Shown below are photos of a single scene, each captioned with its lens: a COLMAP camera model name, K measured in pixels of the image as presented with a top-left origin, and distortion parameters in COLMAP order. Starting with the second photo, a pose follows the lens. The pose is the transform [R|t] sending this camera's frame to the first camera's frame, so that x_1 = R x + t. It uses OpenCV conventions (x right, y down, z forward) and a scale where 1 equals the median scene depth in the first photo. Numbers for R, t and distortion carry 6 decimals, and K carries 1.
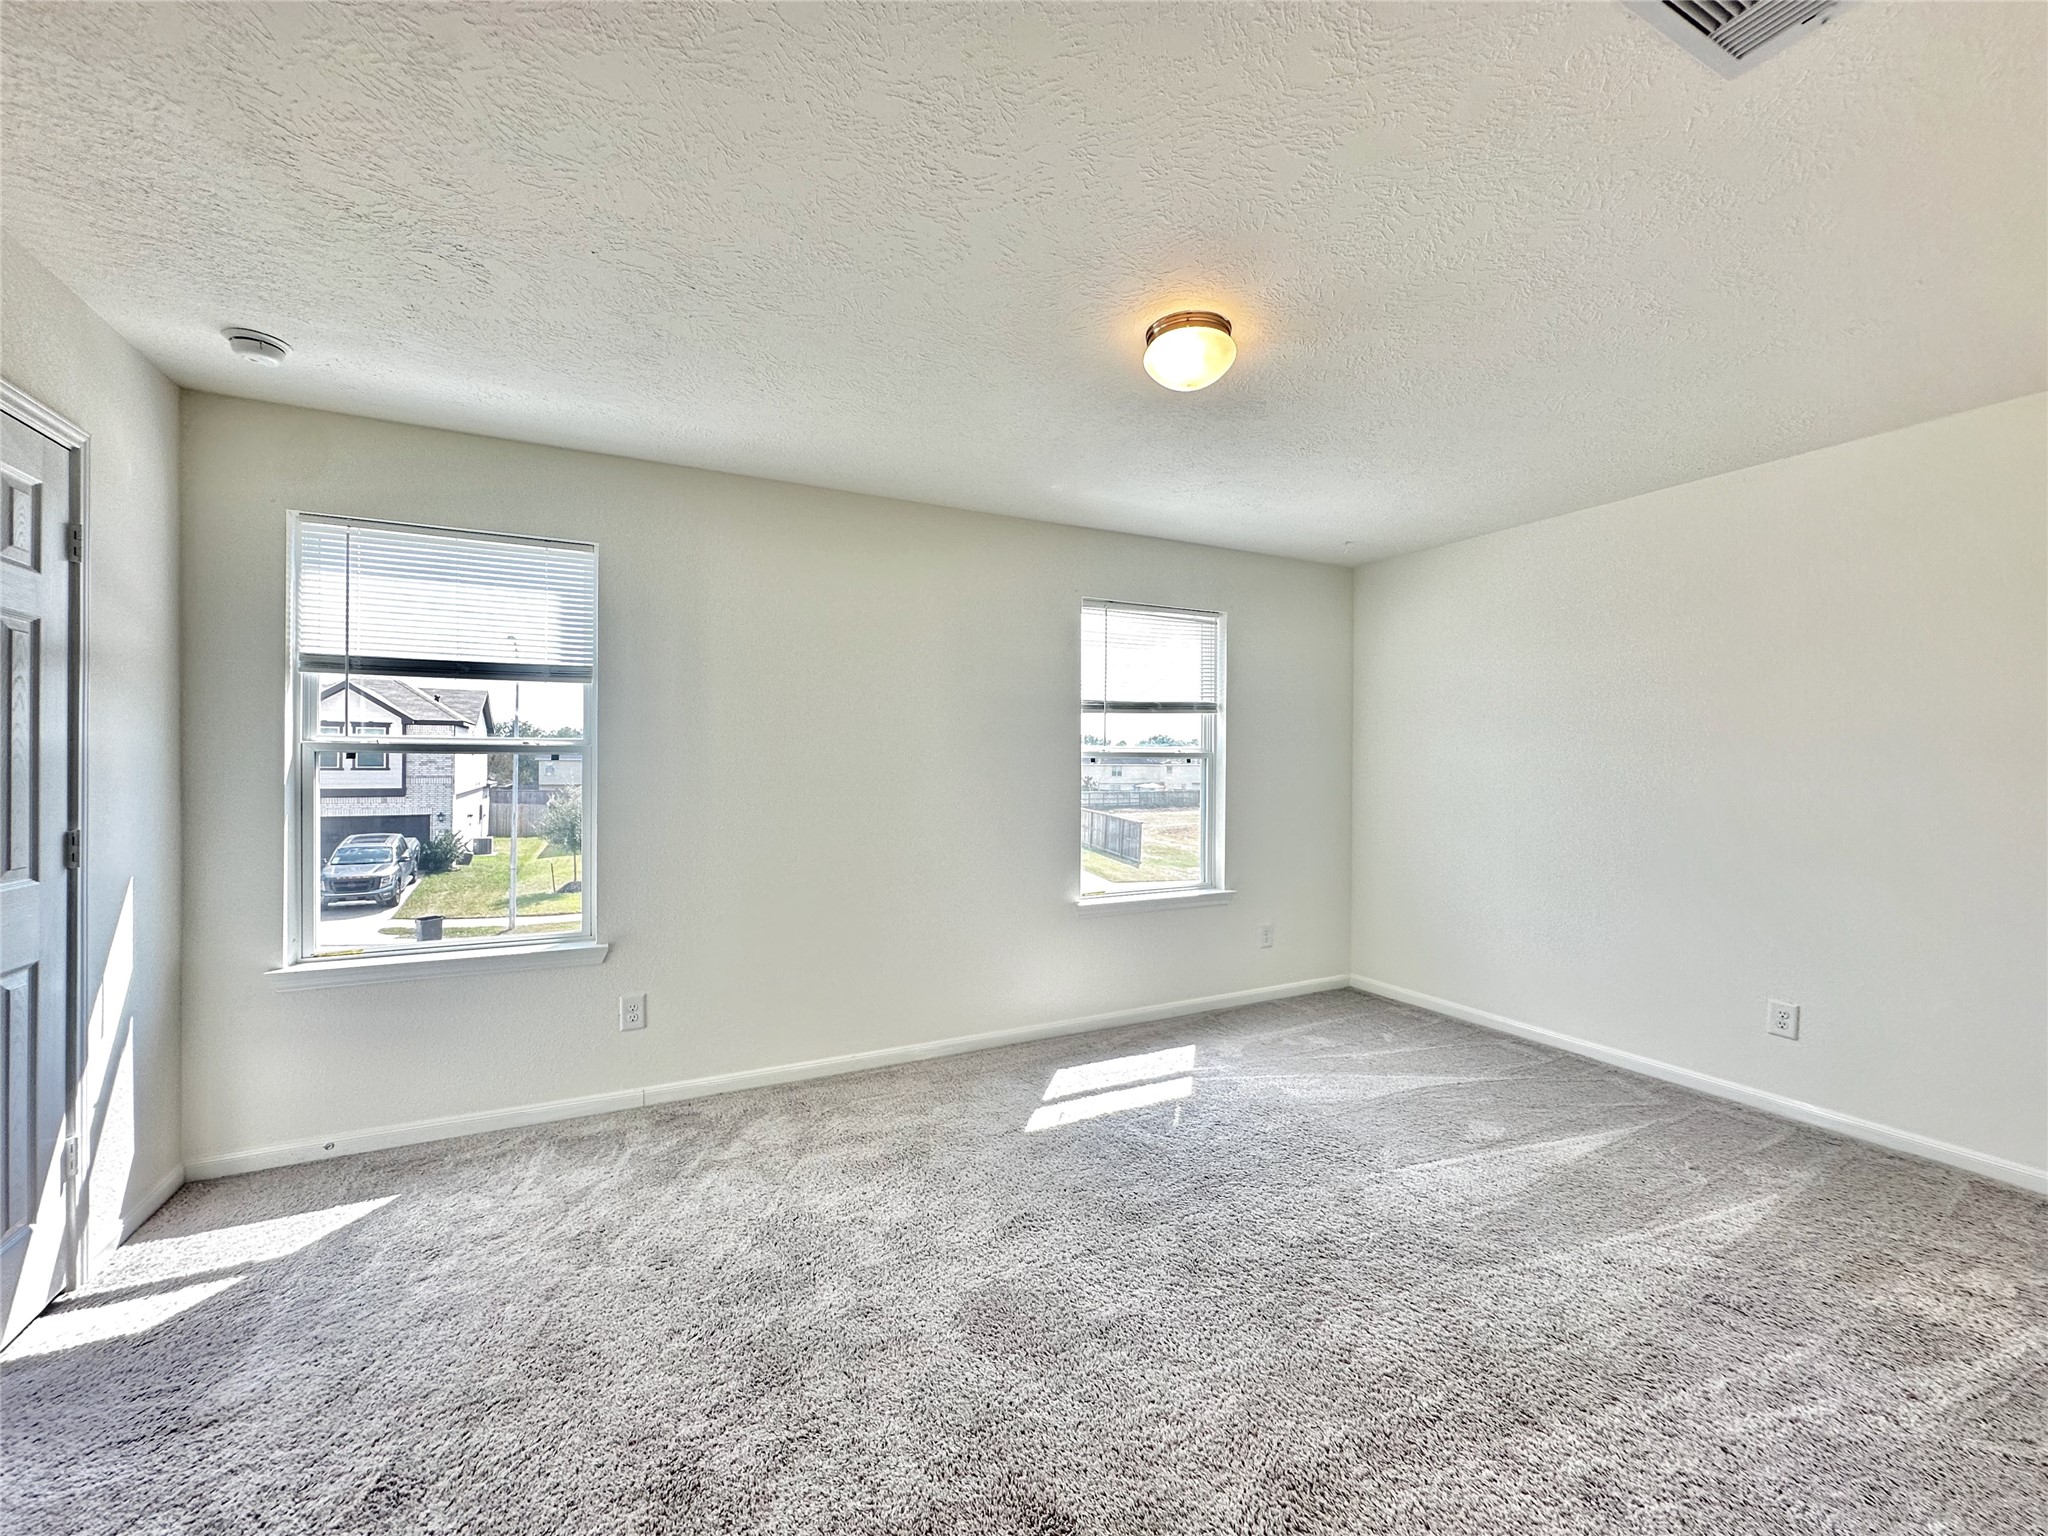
lens RADIAL K [[818.3, 0, 1037.9], [0, 818.3, 770.4], [0, 0, 1]] dist [-0.004429, 0.001500]
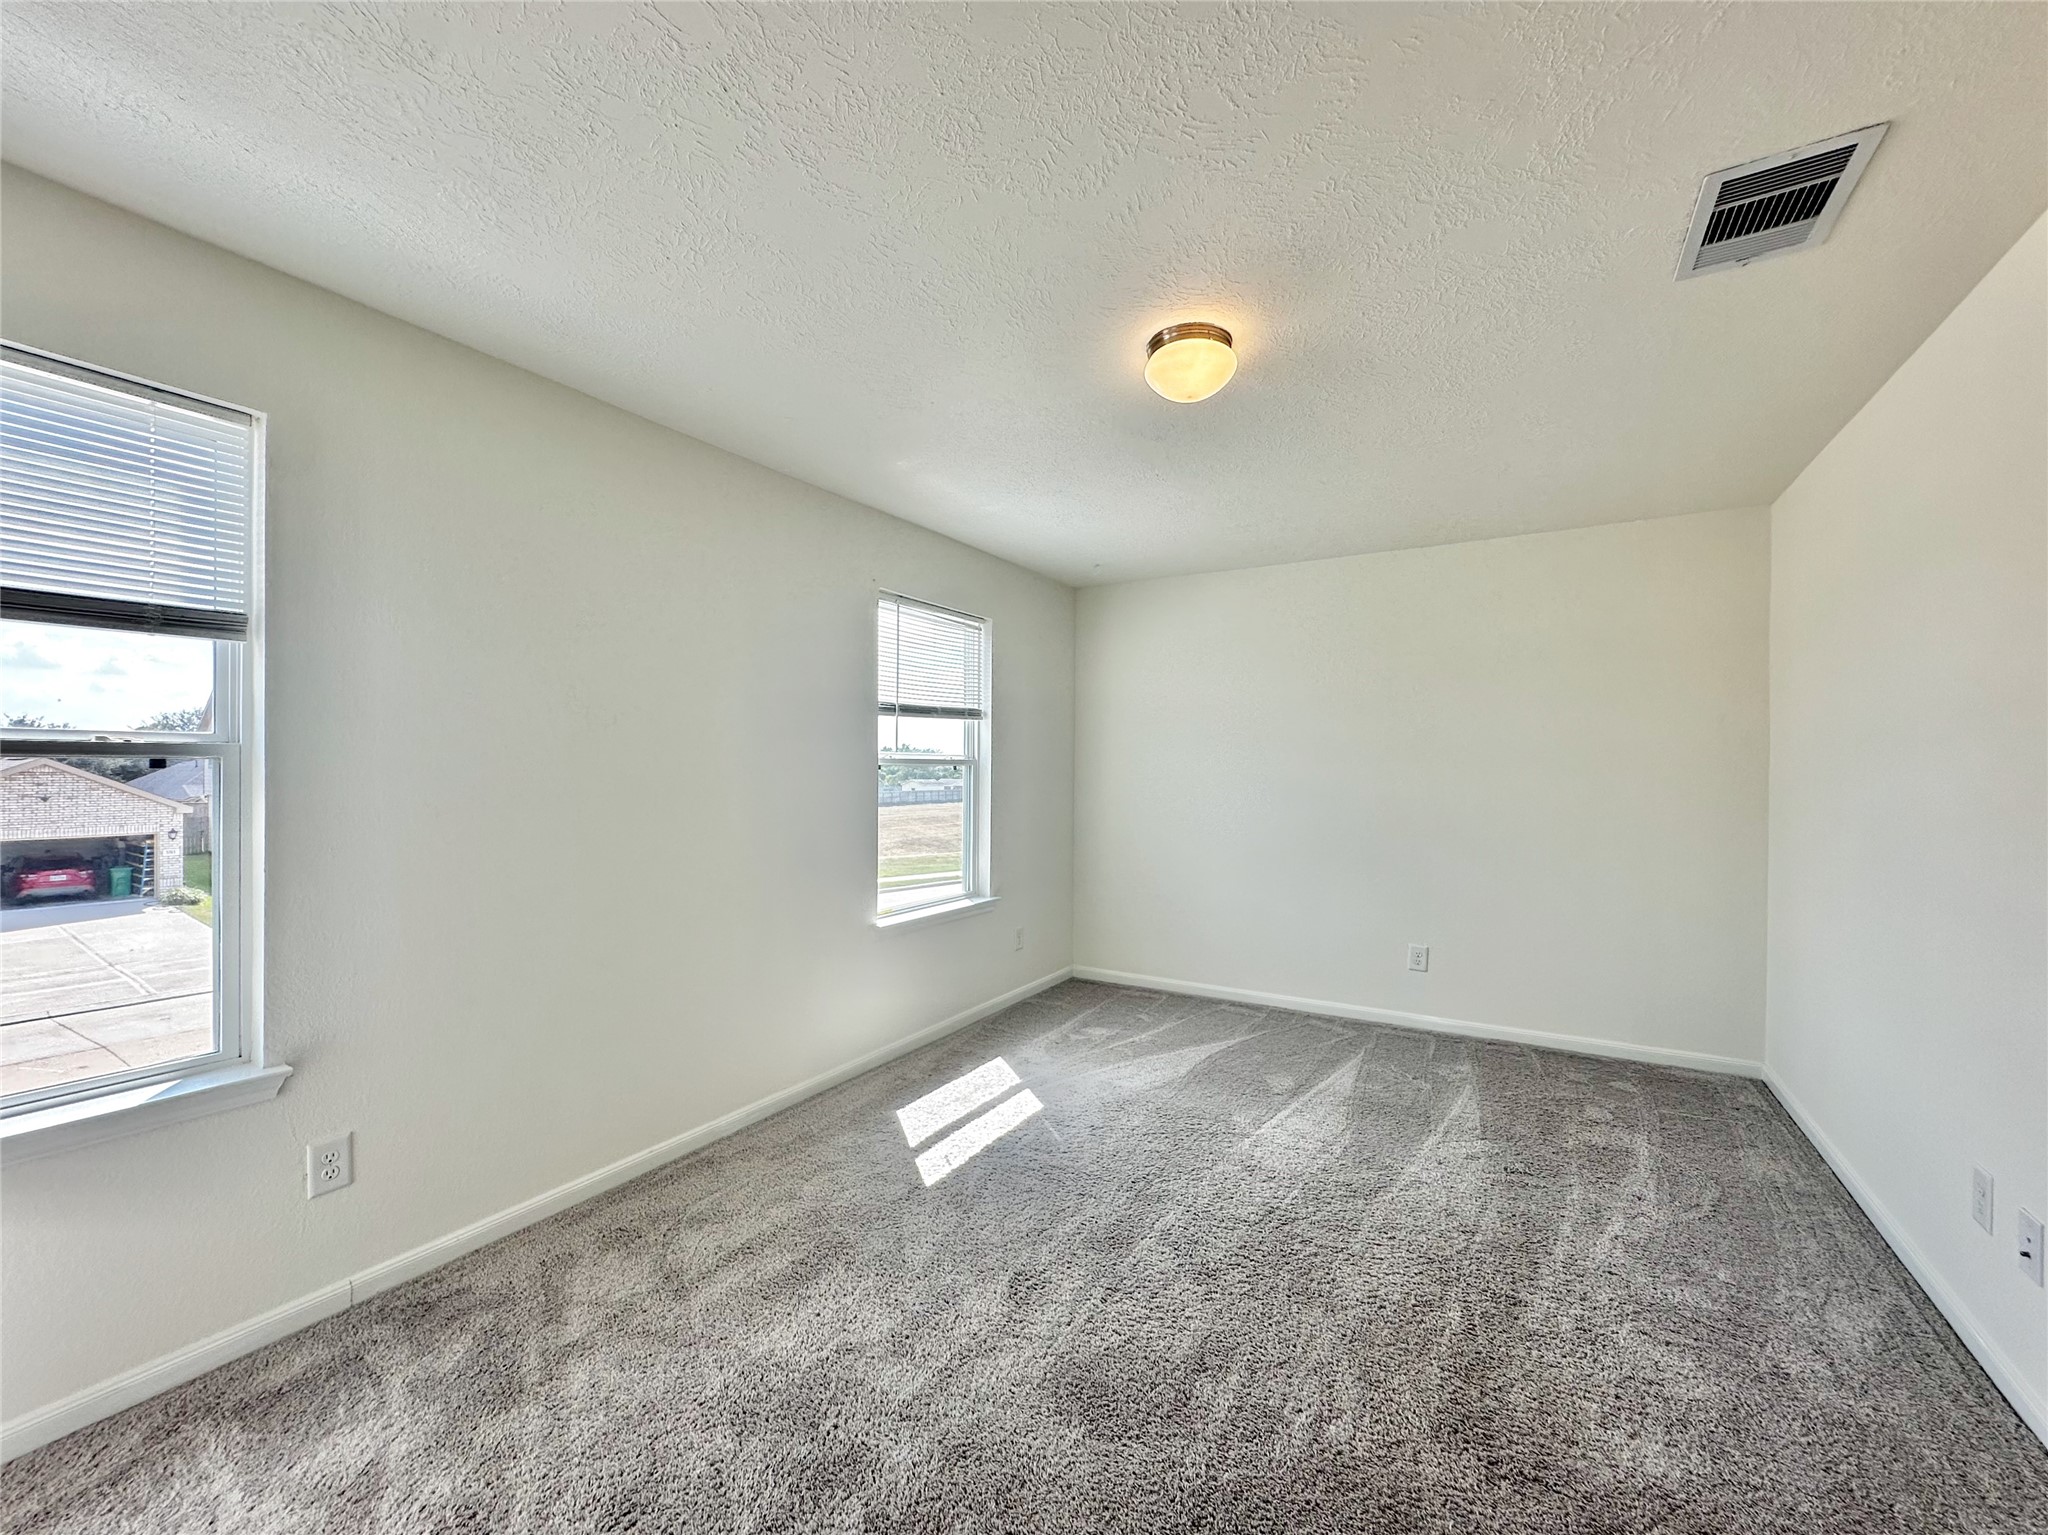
lens RADIAL K [[818.3, 0, 1028.4], [0, 818.3, 774.8], [0, 0, 1]] dist [-0.004429, 0.001500]
pose [[0.851186, -0.003219, 0.524854, -0.326824], [0.002288, 0.999994, 0.002422, -0.007476], [-0.524859, -0.000861, 0.851189, 0.155161]]
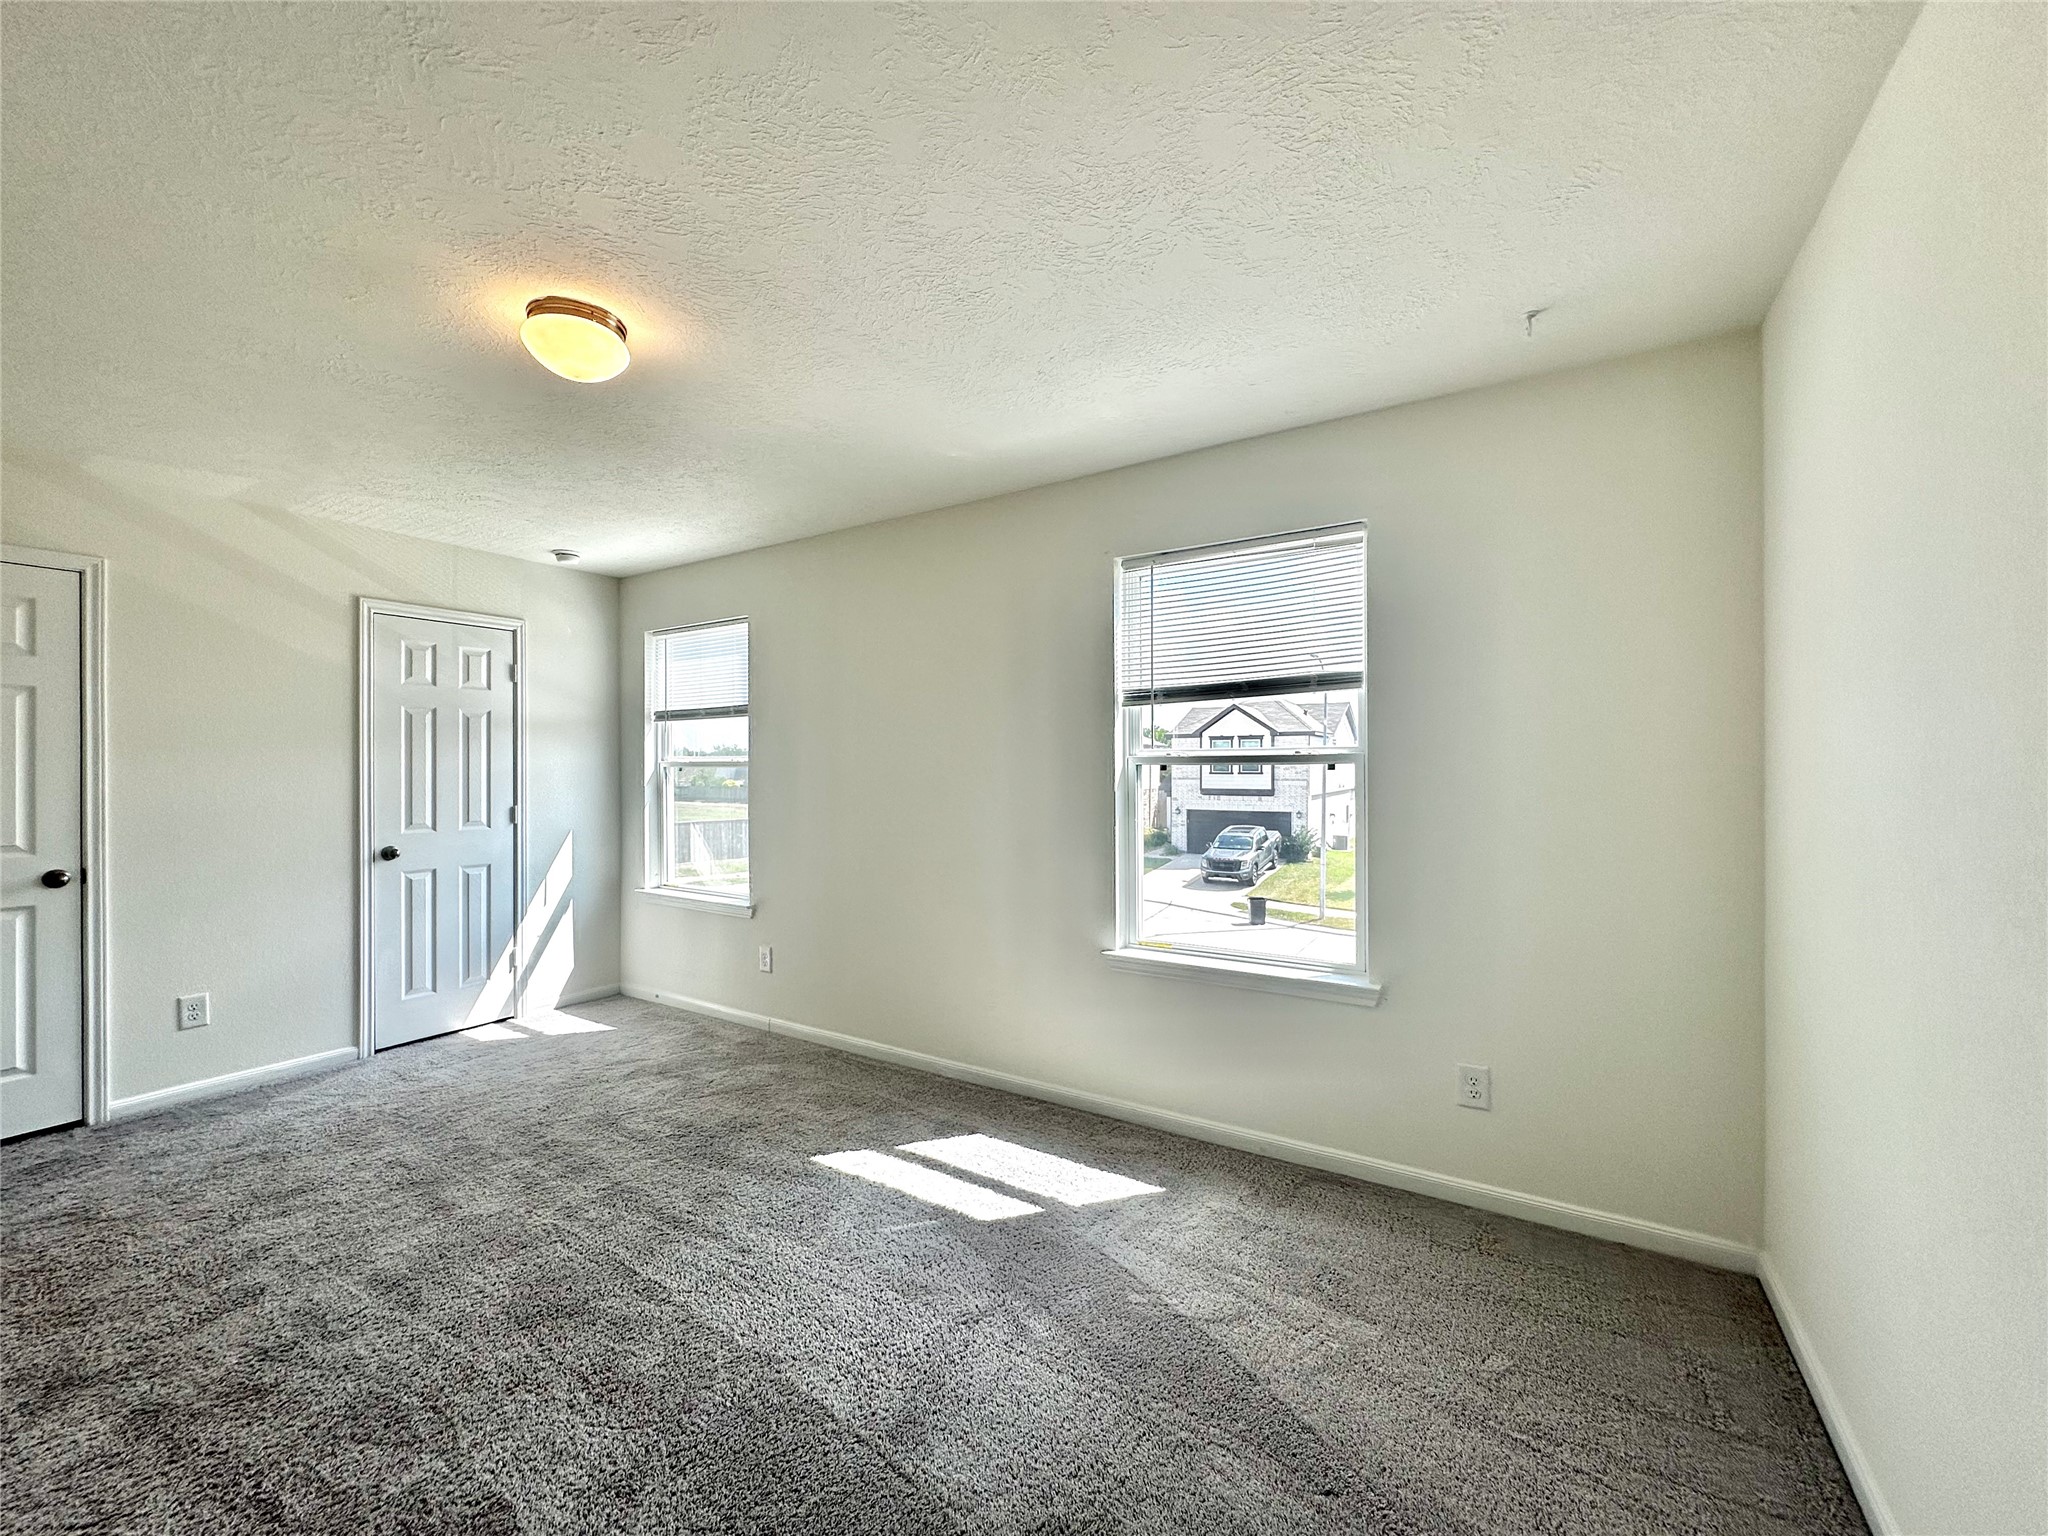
lens RADIAL K [[818.3, 0, 1005.8], [0, 818.3, 763.9], [0, 0, 1]] dist [-0.004429, 0.001500]
pose [[0.498625, -0.010057, -0.866759, 0.778988], [-0.000933, 0.999926, -0.012139, -0.007400], [0.866817, 0.006861, 0.498579, 0.599250]]
